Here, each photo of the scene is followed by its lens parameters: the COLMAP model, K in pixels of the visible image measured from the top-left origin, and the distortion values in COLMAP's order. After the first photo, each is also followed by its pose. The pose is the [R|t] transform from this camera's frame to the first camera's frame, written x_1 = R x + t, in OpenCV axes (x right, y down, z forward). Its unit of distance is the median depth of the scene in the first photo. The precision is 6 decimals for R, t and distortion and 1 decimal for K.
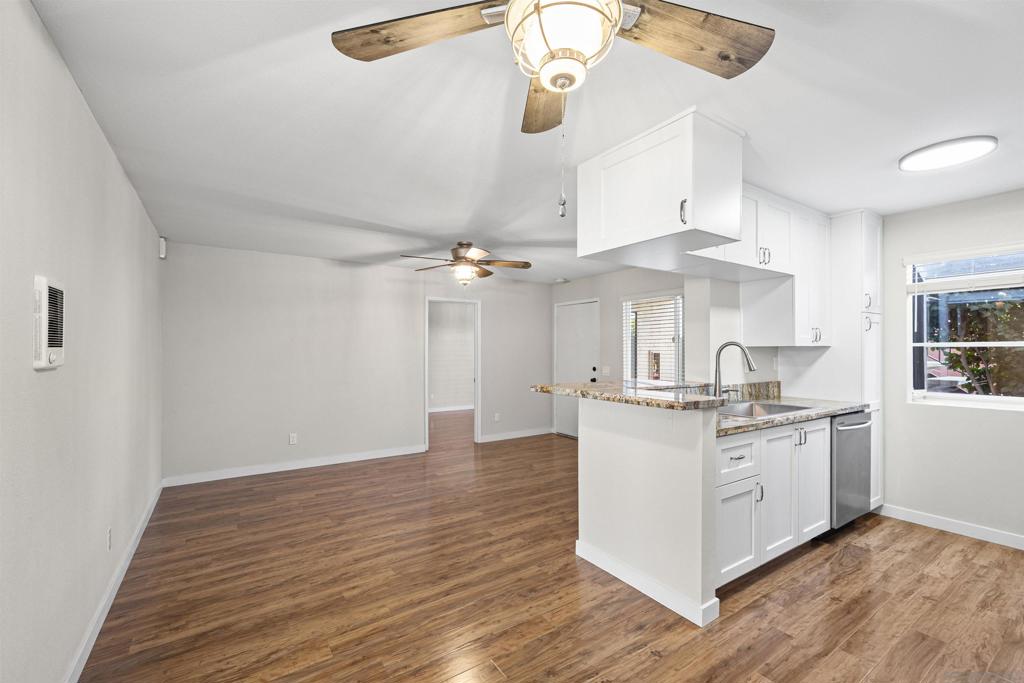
lens RADIAL K [[433.6, 0, 512.6], [0, 433.6, 349.6], [0, 0, 1]] dist [-0.000186, -0.000224]
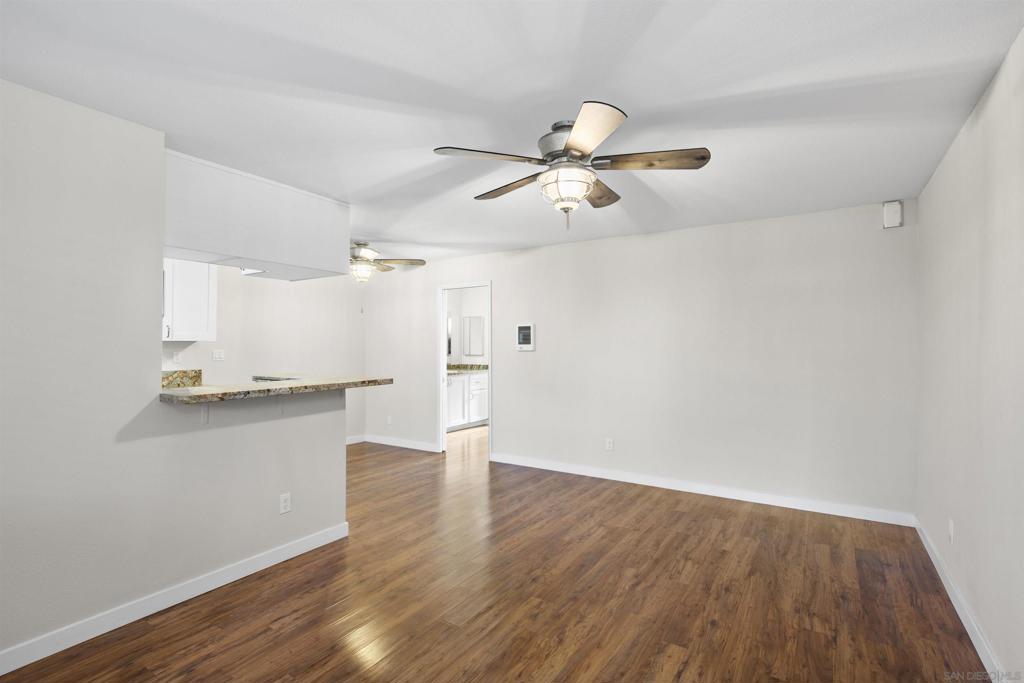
lens RADIAL K [[487.4, 0, 512.0], [0, 487.4, 341.5], [0, 0, 1]] dist [-0.000568, 0.000086]
pose [[-0.916715, -0.002031, -0.399538, 0.225852], [0.002060, 0.999950, -0.009810, 0.004823], [0.399537, -0.009816, -0.916664, 1.991159]]
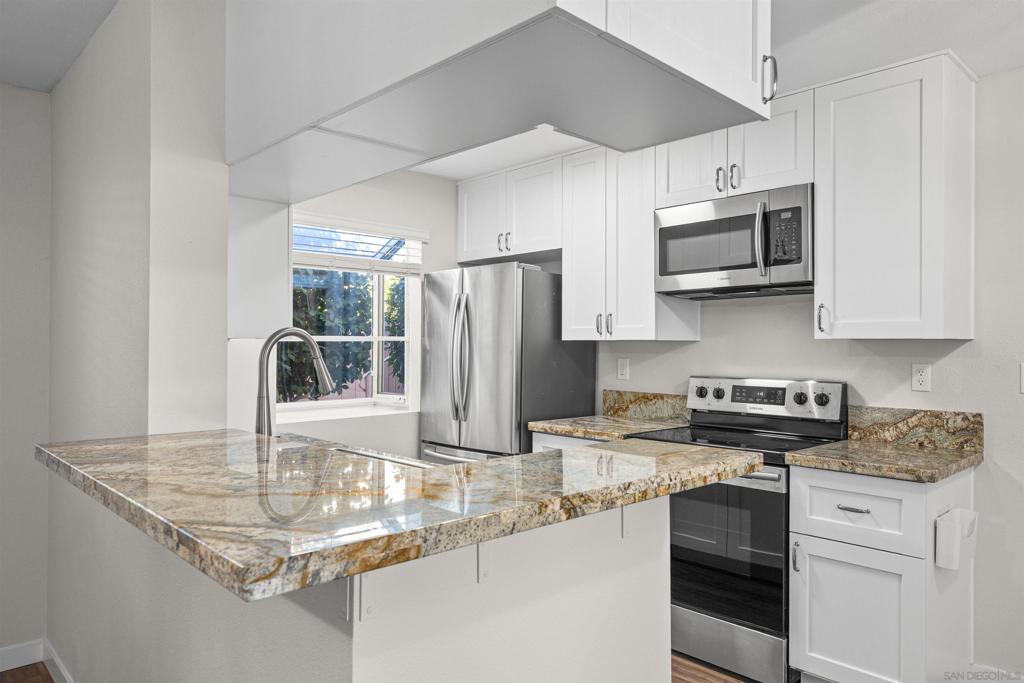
lens RADIAL K [[678.6, 0, 512.0], [0, 678.6, 341.5], [0, 0, 1]] dist [0.000934, 0.000170]
pose [[-0.171758, 0.005926, 0.985121, -0.202726], [-0.006494, 0.999953, -0.007147, -0.000471], [-0.985118, -0.007625, -0.171711, 0.859954]]
